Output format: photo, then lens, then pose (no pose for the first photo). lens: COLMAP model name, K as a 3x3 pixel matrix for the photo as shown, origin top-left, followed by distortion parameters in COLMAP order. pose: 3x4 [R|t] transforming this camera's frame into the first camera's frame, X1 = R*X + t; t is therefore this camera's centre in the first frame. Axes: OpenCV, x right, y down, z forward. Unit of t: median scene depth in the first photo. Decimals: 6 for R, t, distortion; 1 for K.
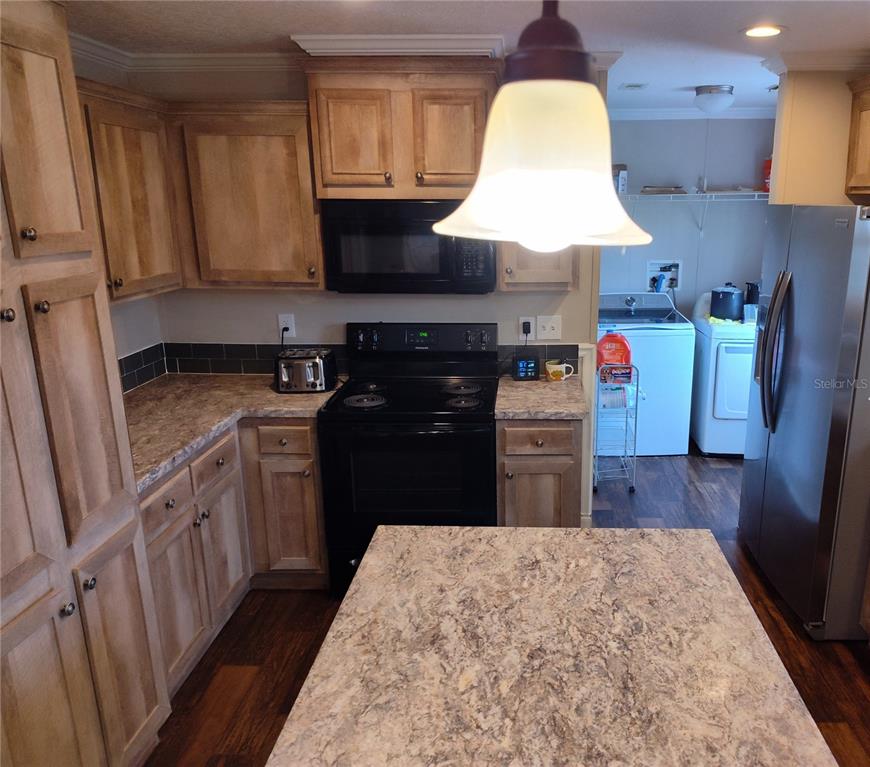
lens RADIAL K [[693.5, 0, 508.6], [0, 693.5, 381.1], [0, 0, 1]] dist [0.037562, -0.036369]
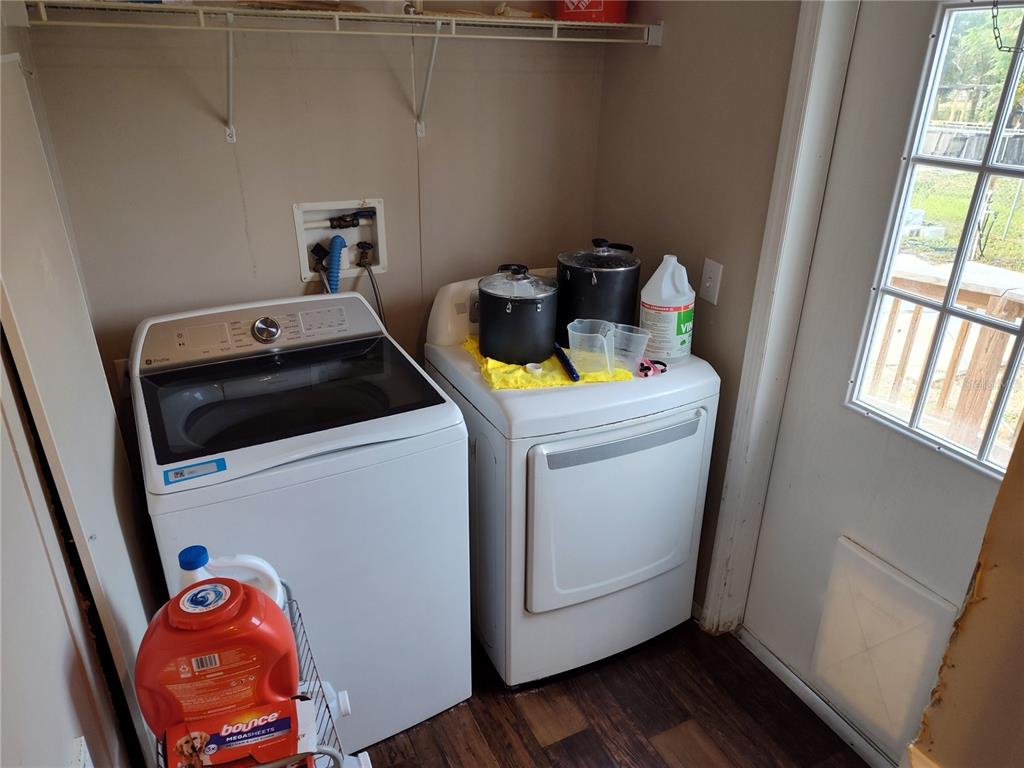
lens RADIAL K [[692.3, 0, 511.9], [0, 692.3, 380.5], [0, 0, 1]] dist [0.034652, -0.027594]
pose [[0.882714, -0.180738, 0.433763, 0.220663], [0.103070, 0.975064, 0.196535, -0.255211], [-0.458468, -0.128776, 0.879332, 1.076904]]
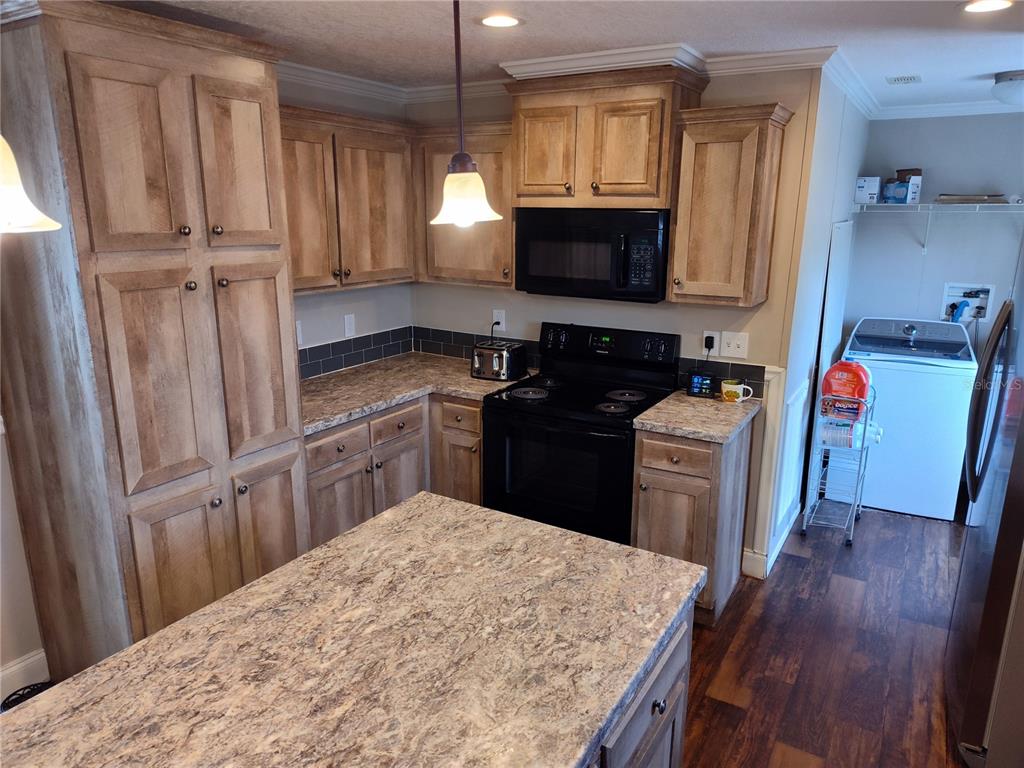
lens RADIAL K [[692.3, 0, 510.3], [0, 692.3, 383.3], [0, 0, 1]] dist [0.034652, -0.027594]
pose [[0.867614, 0.128148, -0.480441, 0.296956], [-0.132835, 0.990838, 0.024404, -0.009710], [0.479167, 0.042647, 0.876687, 0.037117]]
